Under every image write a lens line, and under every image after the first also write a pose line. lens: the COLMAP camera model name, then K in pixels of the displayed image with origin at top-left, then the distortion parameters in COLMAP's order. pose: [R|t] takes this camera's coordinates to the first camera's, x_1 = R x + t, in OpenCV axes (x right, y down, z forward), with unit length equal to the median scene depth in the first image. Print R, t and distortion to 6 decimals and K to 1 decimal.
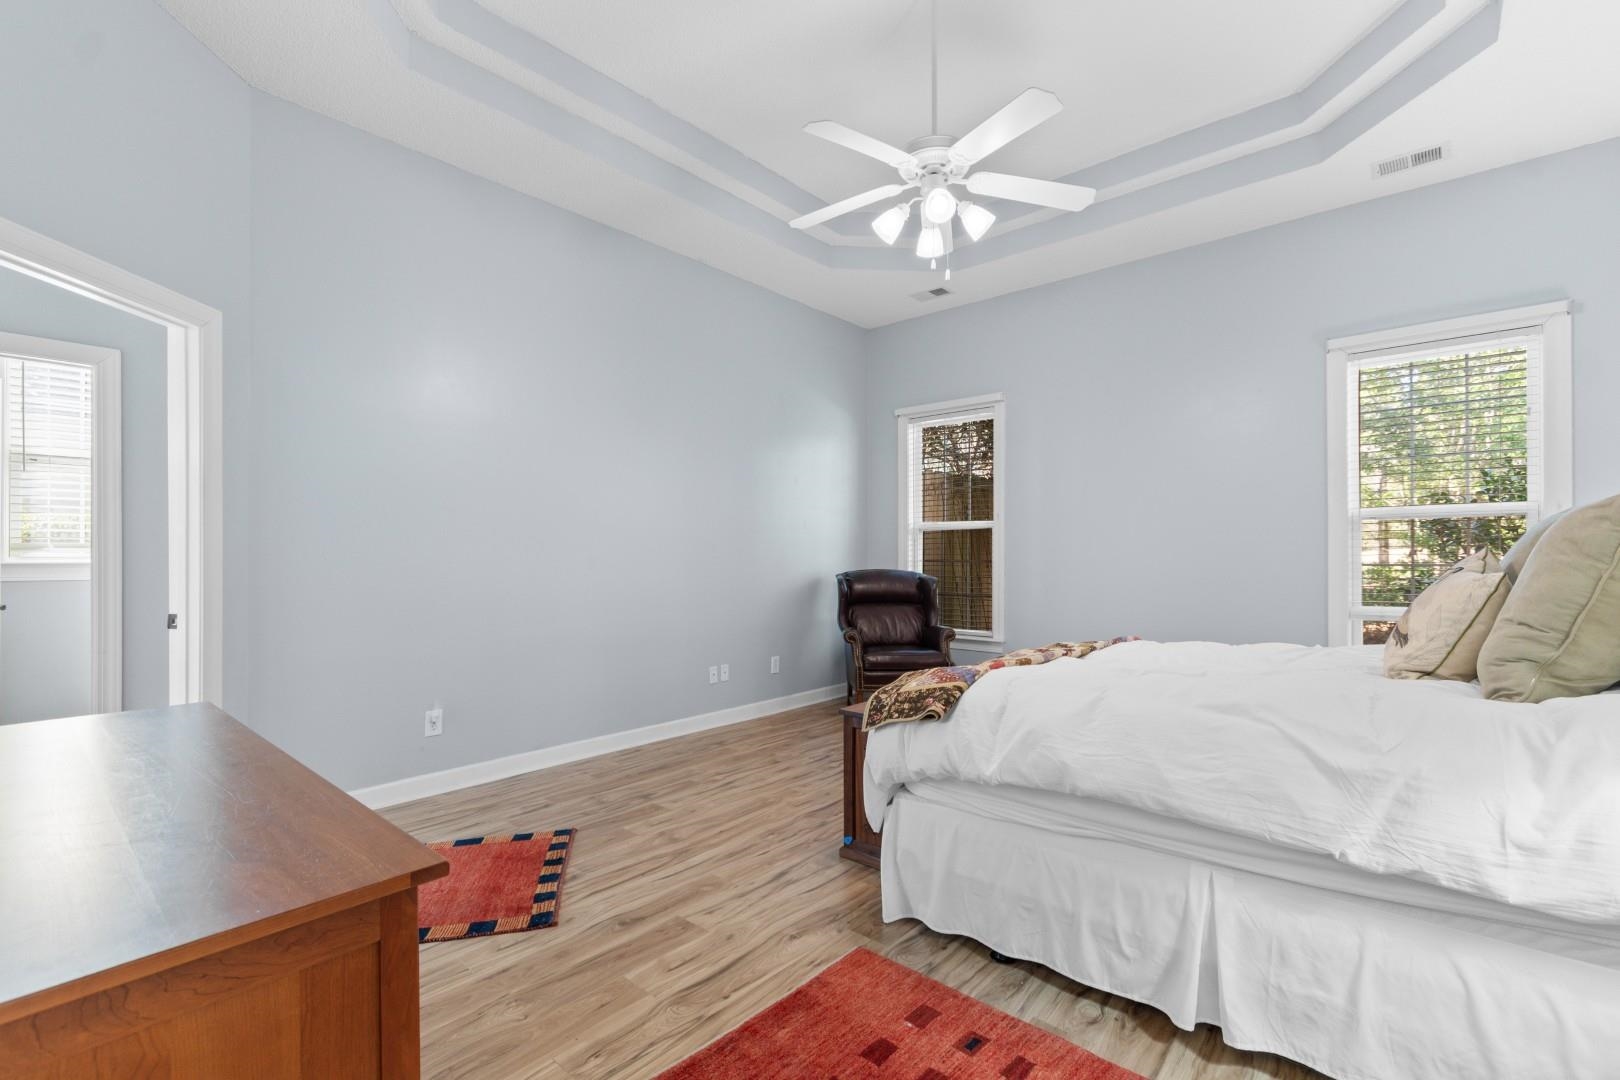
lens RADIAL K [[732.9, 0, 809.7], [0, 732.9, 548.3], [0, 0, 1]] dist [0.001326, 0.000154]
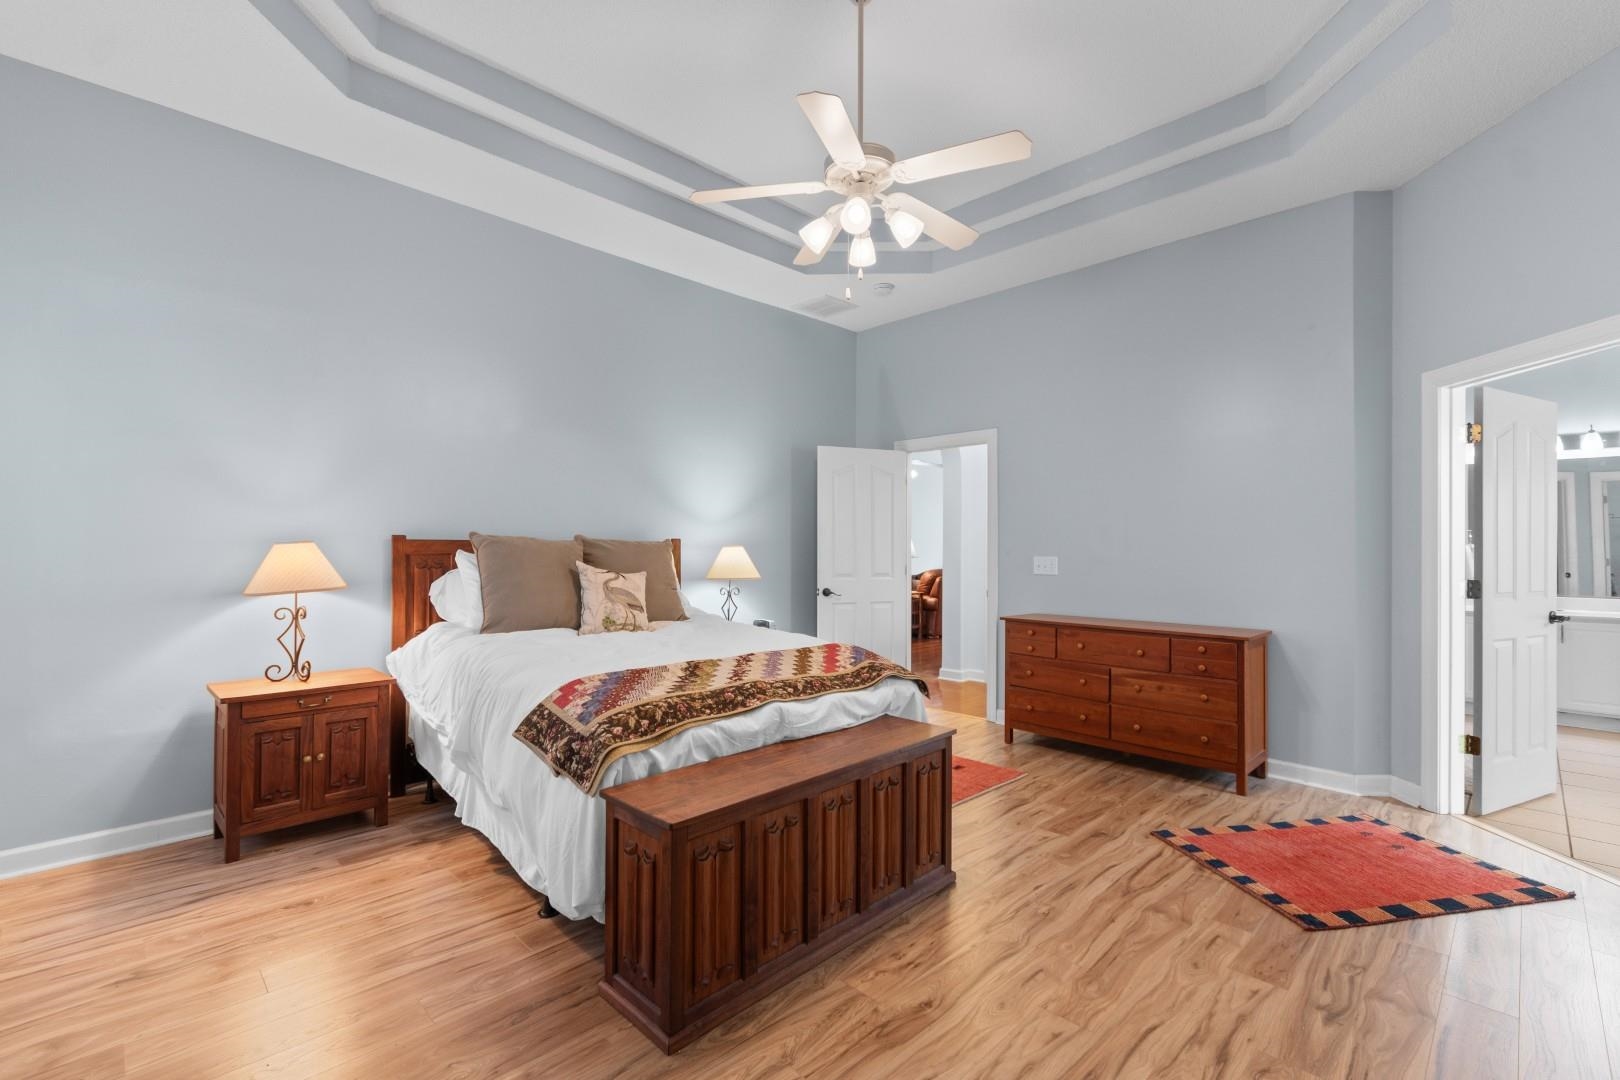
lens RADIAL K [[732.9, 0, 810.1], [0, 732.9, 541.3], [0, 0, 1]] dist [0.001326, 0.000154]
pose [[-0.997826, -0.003953, 0.065779, 0.169893], [-0.004900, 0.999887, -0.014244, -0.012608], [-0.065715, -0.014536, -0.997733, 1.987881]]
